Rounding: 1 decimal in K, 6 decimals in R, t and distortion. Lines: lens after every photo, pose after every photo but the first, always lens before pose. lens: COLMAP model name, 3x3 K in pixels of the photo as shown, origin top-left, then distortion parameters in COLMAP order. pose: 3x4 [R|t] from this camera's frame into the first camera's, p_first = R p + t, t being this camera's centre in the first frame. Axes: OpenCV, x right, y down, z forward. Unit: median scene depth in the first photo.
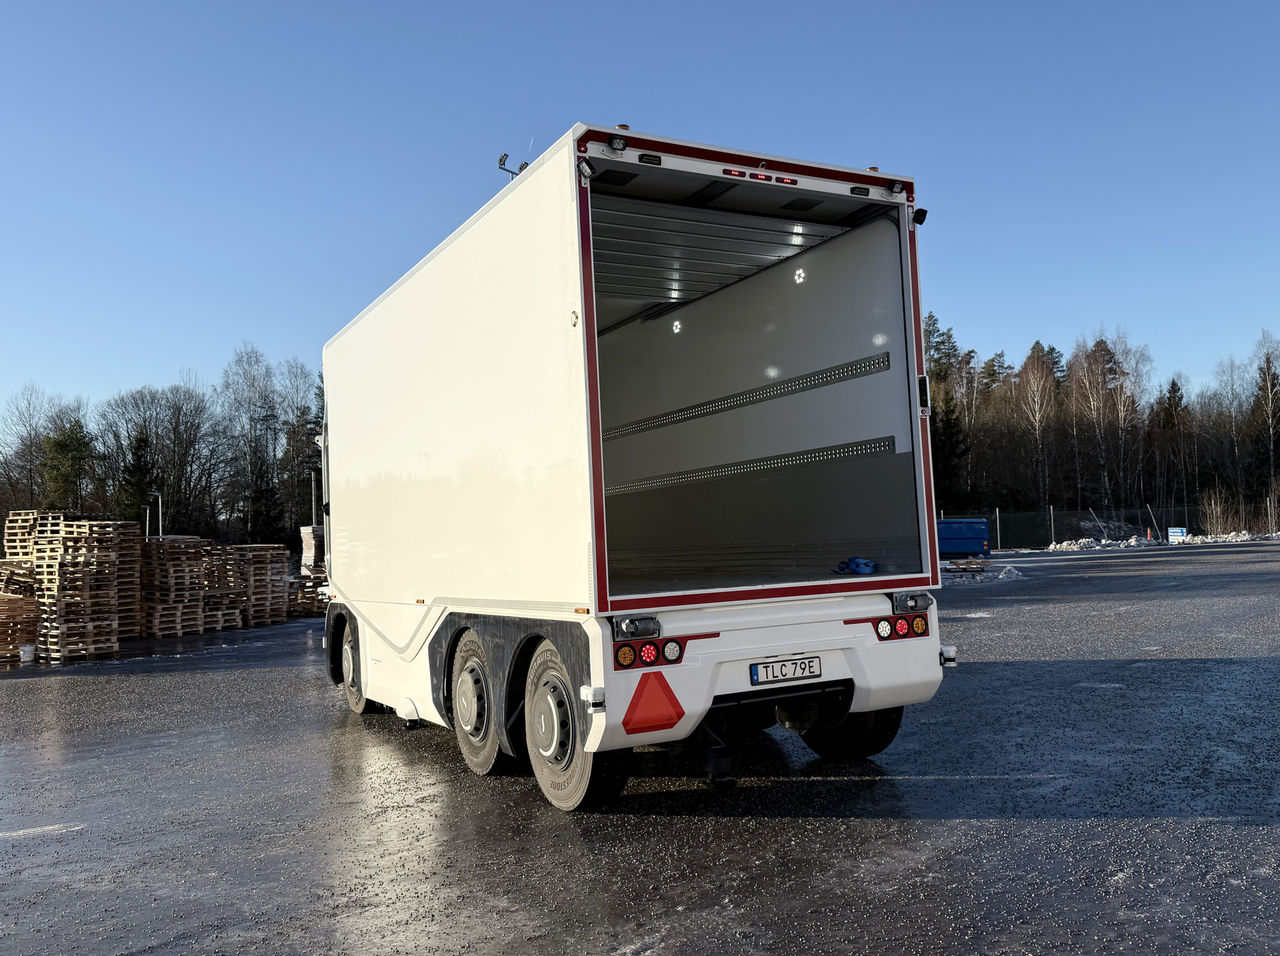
lens RADIAL K [[943.5, 0, 640.0], [0, 943.5, 478.0], [0, 0, 1]] dist [0.101711, 0.000302]
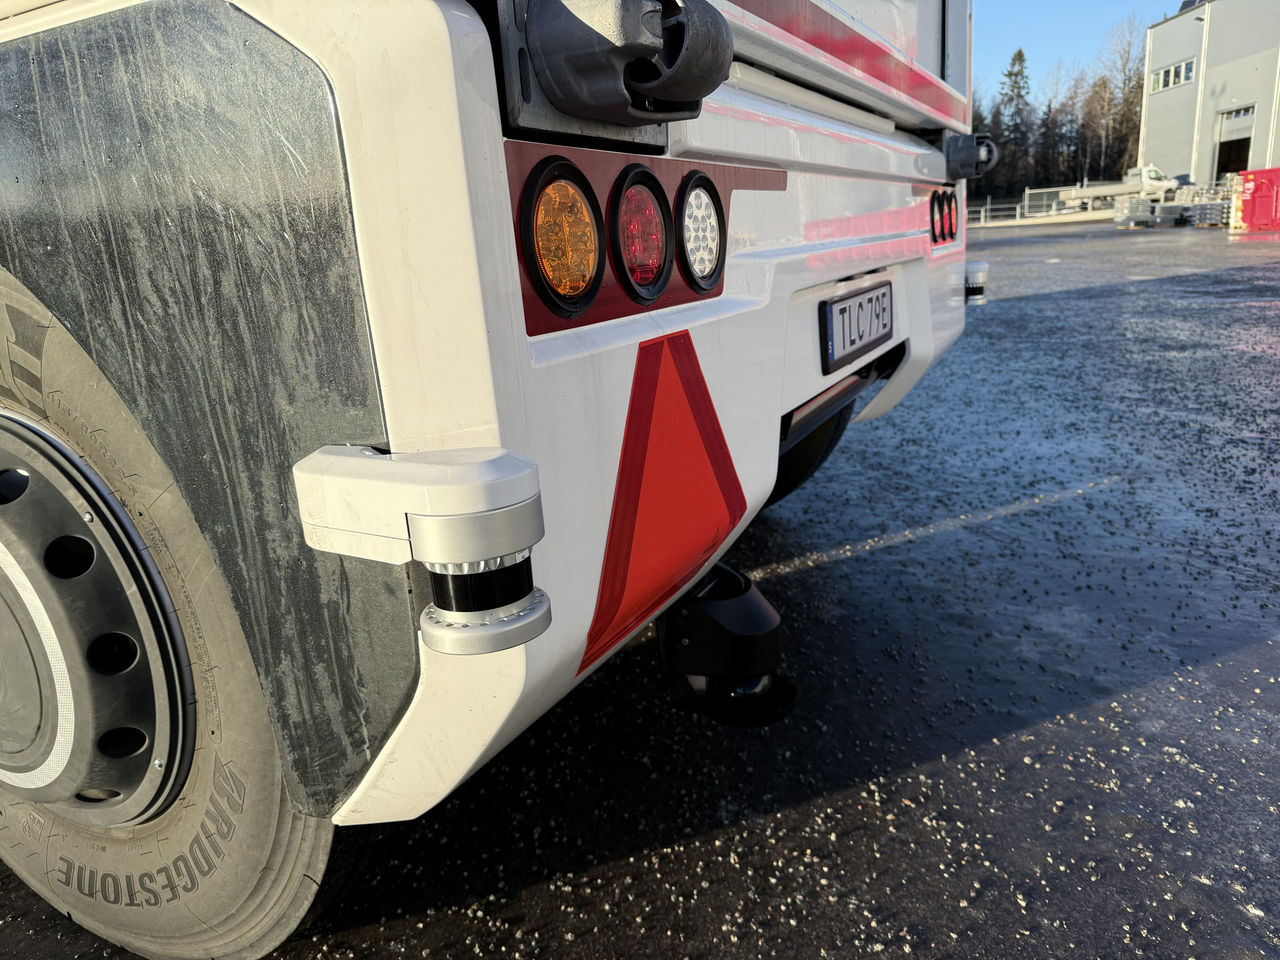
lens RADIAL K [[943.5, 0, 640.0], [0, 943.5, 480.0], [0, 0, 1]] dist [0.101711, 0.000302]
pose [[0.856934, -0.156384, 0.491130, -0.085888], [0.013402, 0.959300, 0.282072, 0.175581], [-0.515252, -0.235135, 0.824152, 0.822677]]
